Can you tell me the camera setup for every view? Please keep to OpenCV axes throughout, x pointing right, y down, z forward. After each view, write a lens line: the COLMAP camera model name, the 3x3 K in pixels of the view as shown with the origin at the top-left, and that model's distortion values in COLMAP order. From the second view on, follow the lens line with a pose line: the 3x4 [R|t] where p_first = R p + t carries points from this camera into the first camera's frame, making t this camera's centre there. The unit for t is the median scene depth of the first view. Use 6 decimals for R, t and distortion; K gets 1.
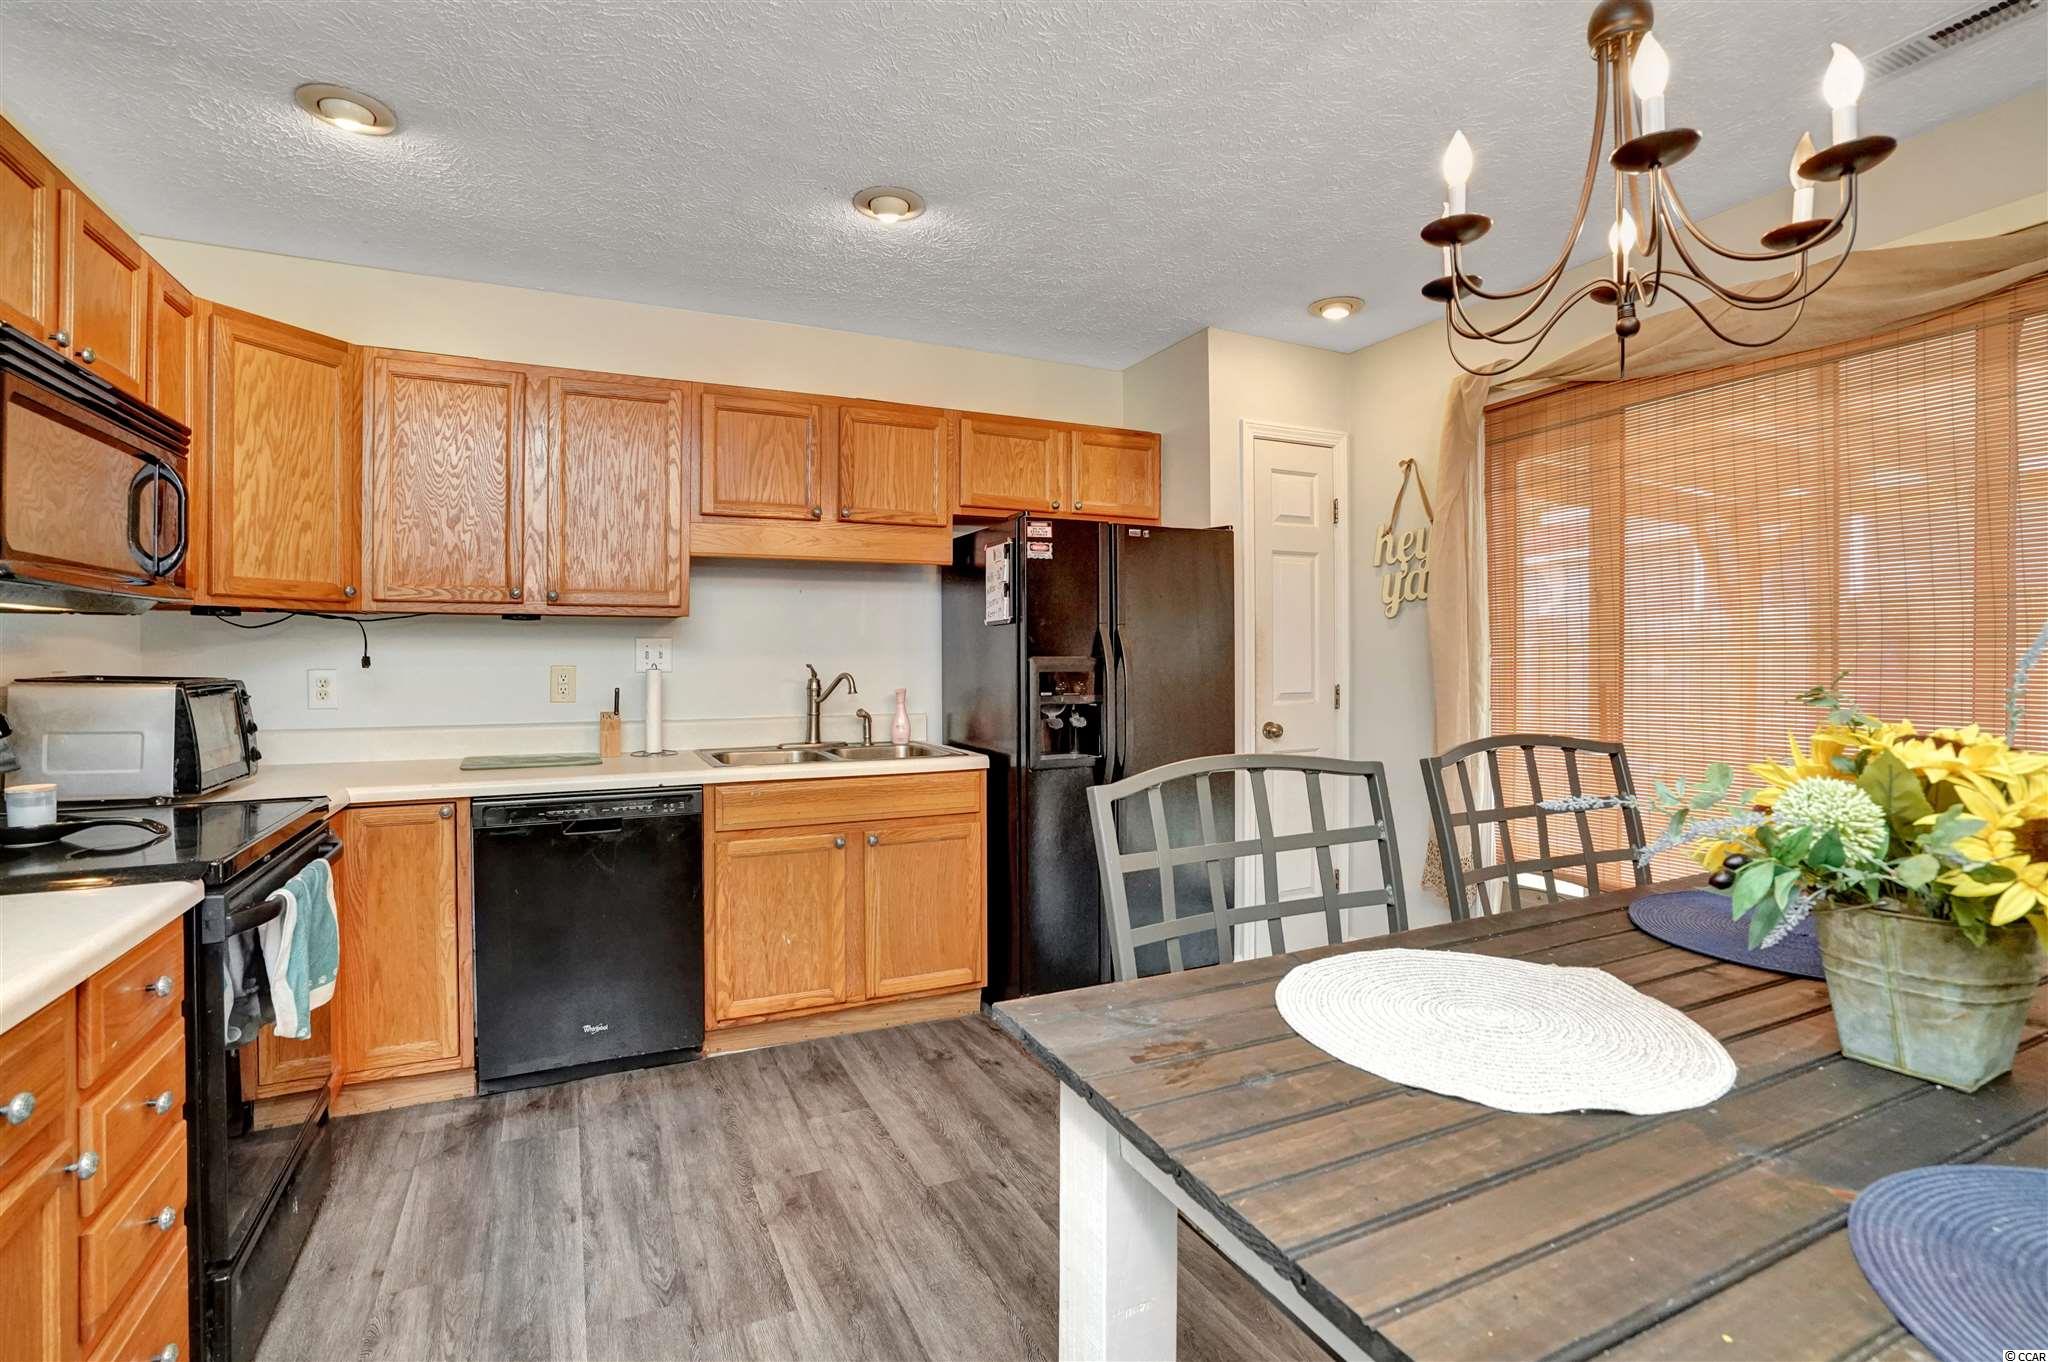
lens RADIAL K [[971.4, 0, 1012.3], [0, 971.4, 674.1], [0, 0, 1]] dist [-0.048495, 0.017394]
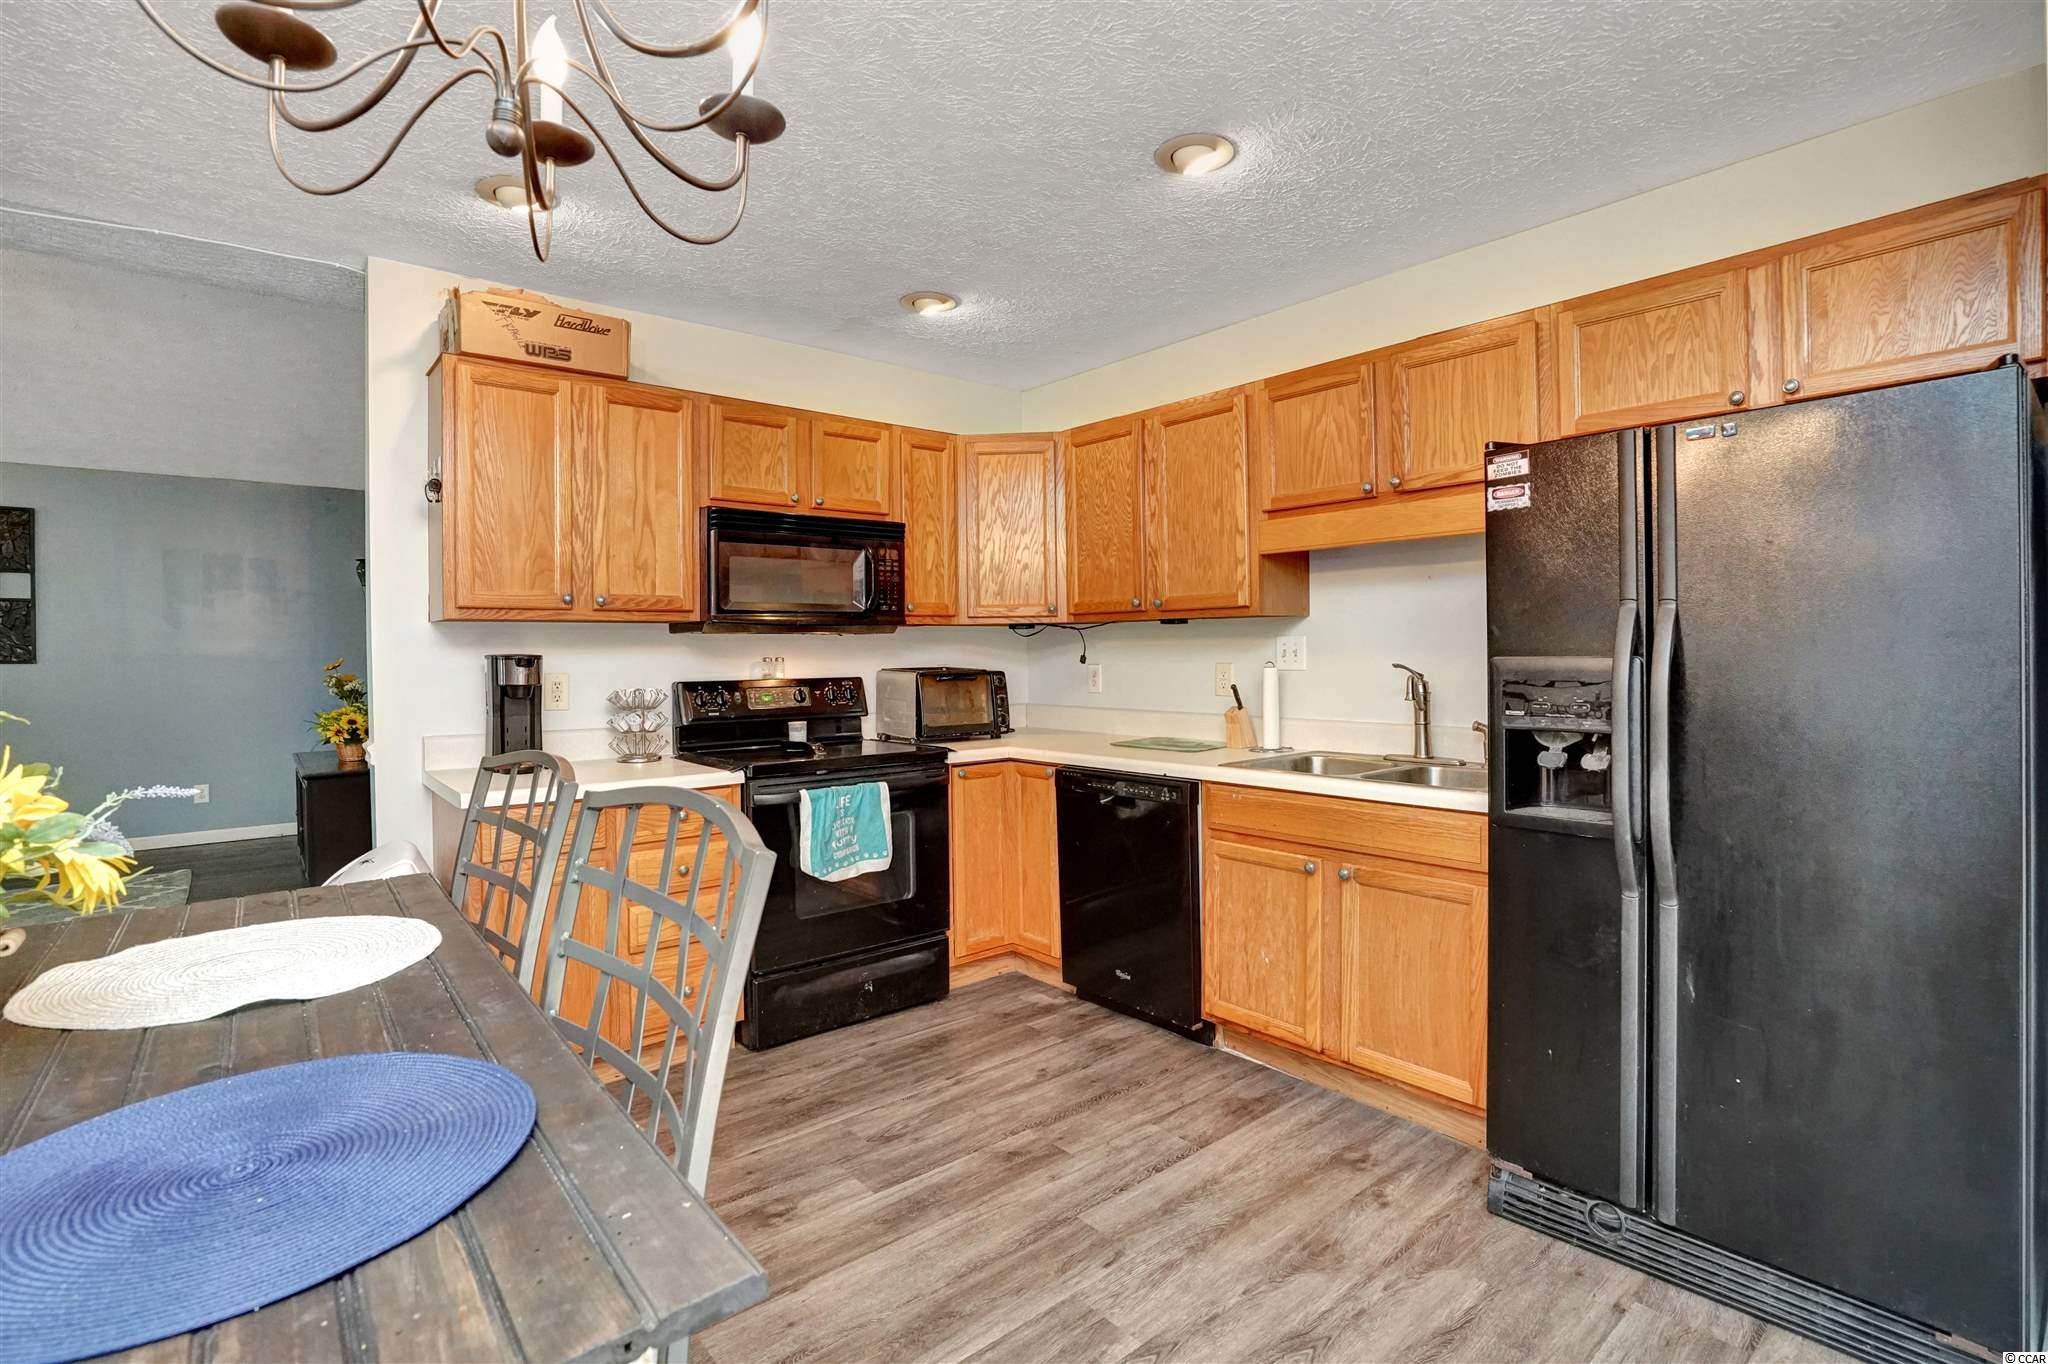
lens RADIAL K [[971.4, 0, 1012.3], [0, 971.4, 675.1], [0, 0, 1]] dist [-0.048495, 0.017394]
pose [[0.240061, 0.021708, -0.970515, 0.705050], [-0.010220, 0.999751, 0.019834, -0.018165], [0.970704, 0.005157, 0.240223, 0.616913]]
